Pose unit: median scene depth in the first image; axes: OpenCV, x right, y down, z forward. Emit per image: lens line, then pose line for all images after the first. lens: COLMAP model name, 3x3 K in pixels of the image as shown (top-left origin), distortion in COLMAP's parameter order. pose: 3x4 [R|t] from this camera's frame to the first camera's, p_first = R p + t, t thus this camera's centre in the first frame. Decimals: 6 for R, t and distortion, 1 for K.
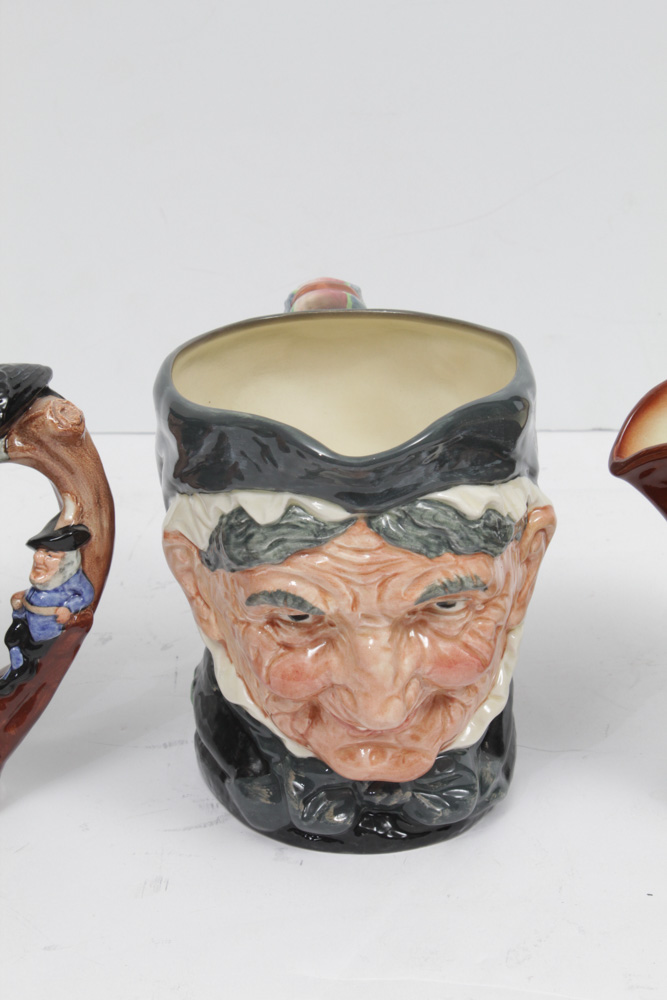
lens RADIAL K [[2241.4, 0, 334.4], [0, 2241.4, 501.5], [0, 0, 1]] dist [0.096865, 0.000000]
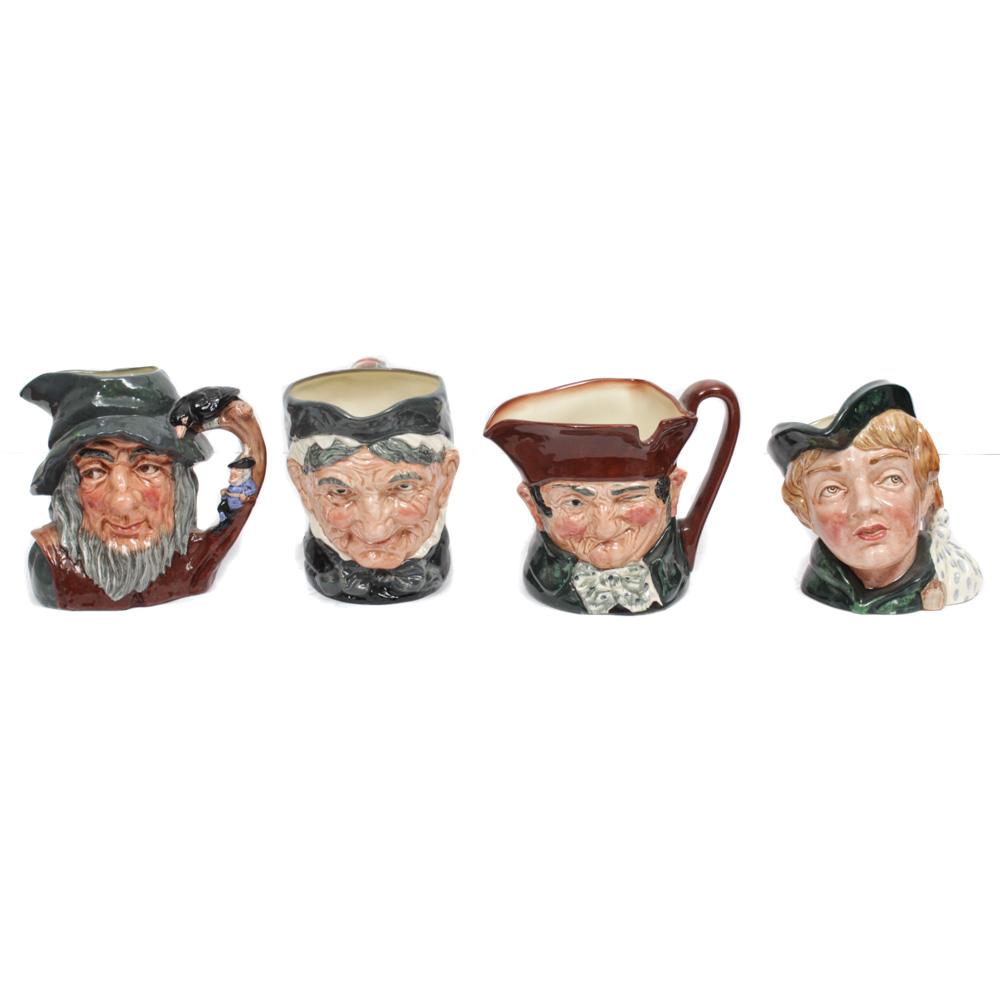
lens RADIAL K [[1822.2, 0, 499.3], [0, 1822.2, 499.2], [0, 0, 1]] dist [0.014964, 0.000000]
pose [[0.999689, 0.007171, -0.023890, 0.184229], [-0.009135, 0.996496, -0.083145, 0.205021], [0.023210, 0.083337, 0.996251, -0.838498]]
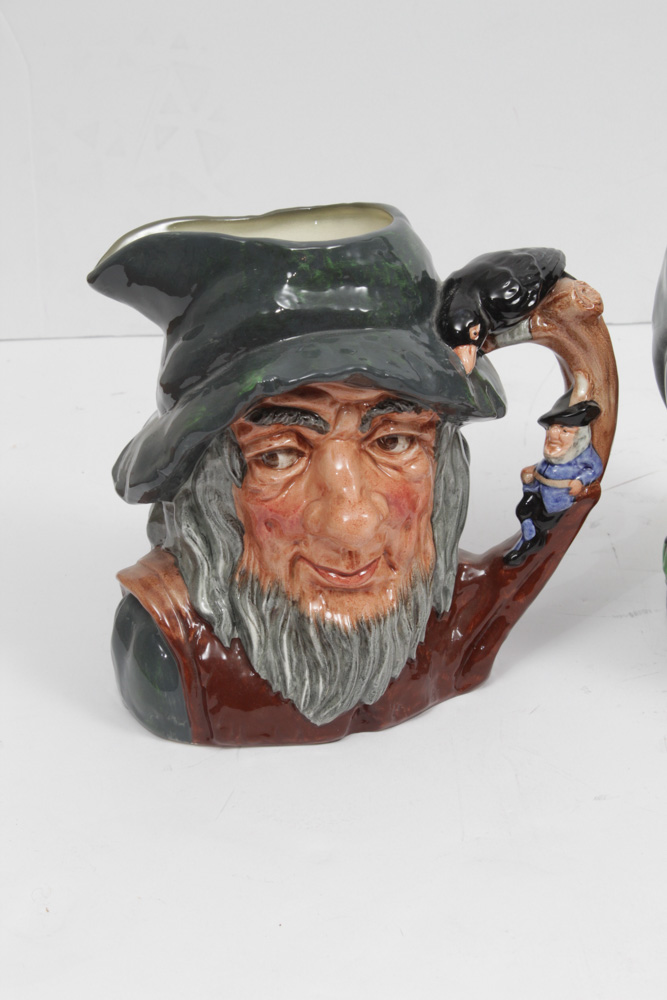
lens RADIAL K [[2241.4, 0, 333.4], [0, 2241.4, 492.8], [0, 0, 1]] dist [0.096865, 0.000000]
pose [[0.999713, -0.022358, 0.008553, -0.244742], [0.022102, 0.999336, 0.028951, 0.020342], [-0.009195, -0.028754, 0.999544, -0.048835]]
